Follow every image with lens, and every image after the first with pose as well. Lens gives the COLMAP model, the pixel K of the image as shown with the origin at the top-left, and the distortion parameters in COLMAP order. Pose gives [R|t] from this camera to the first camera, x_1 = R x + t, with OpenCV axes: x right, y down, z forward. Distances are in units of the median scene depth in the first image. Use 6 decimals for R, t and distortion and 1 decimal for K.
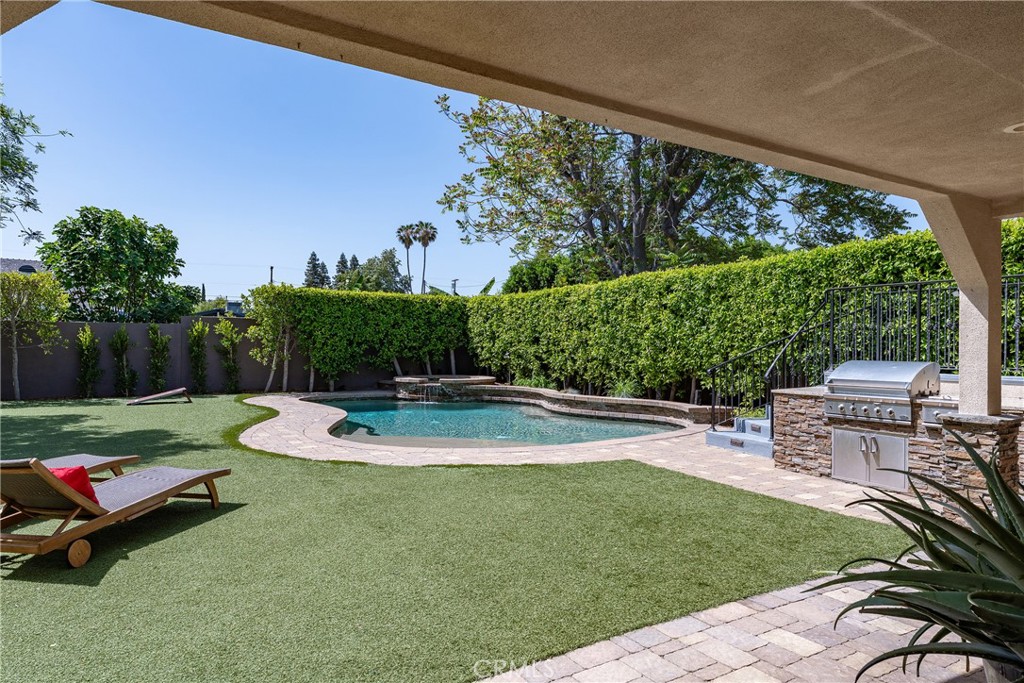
lens RADIAL K [[641.2, 0, 509.7], [0, 641.2, 351.6], [0, 0, 1]] dist [0.006947, 0.000204]
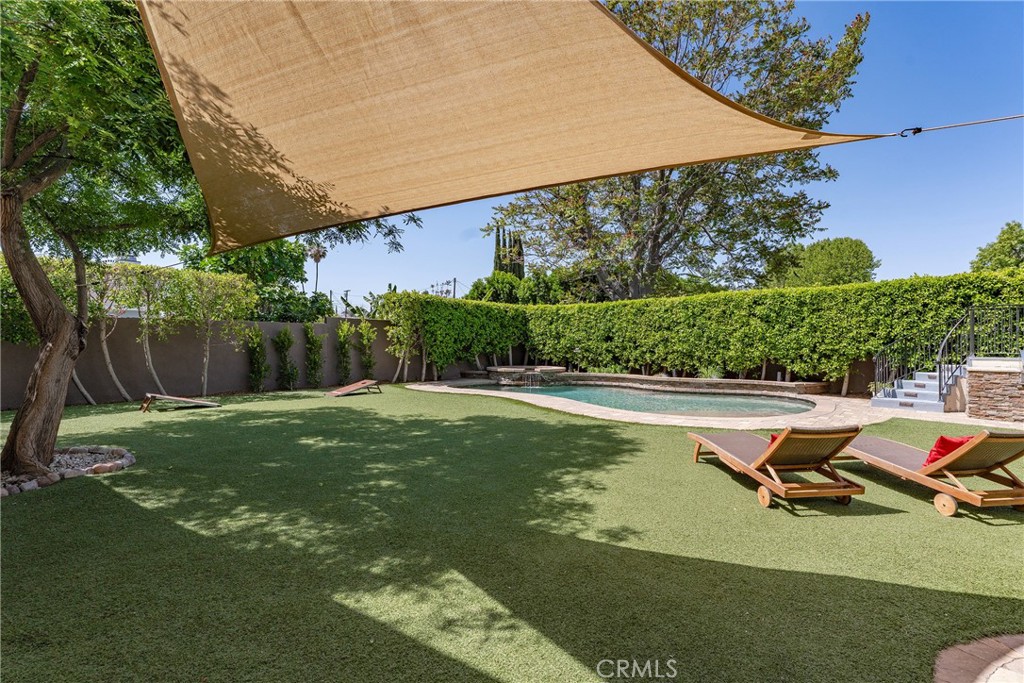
lens RADIAL K [[485.7, 0, 504.8], [0, 485.7, 348.4], [0, 0, 1]] dist [0.000106, -0.000077]
pose [[0.952147, -0.006038, 0.305579, -0.488607], [0.005877, 0.999982, 0.001446, 0.000031], [-0.305583, 0.000419, 0.952165, 0.097109]]
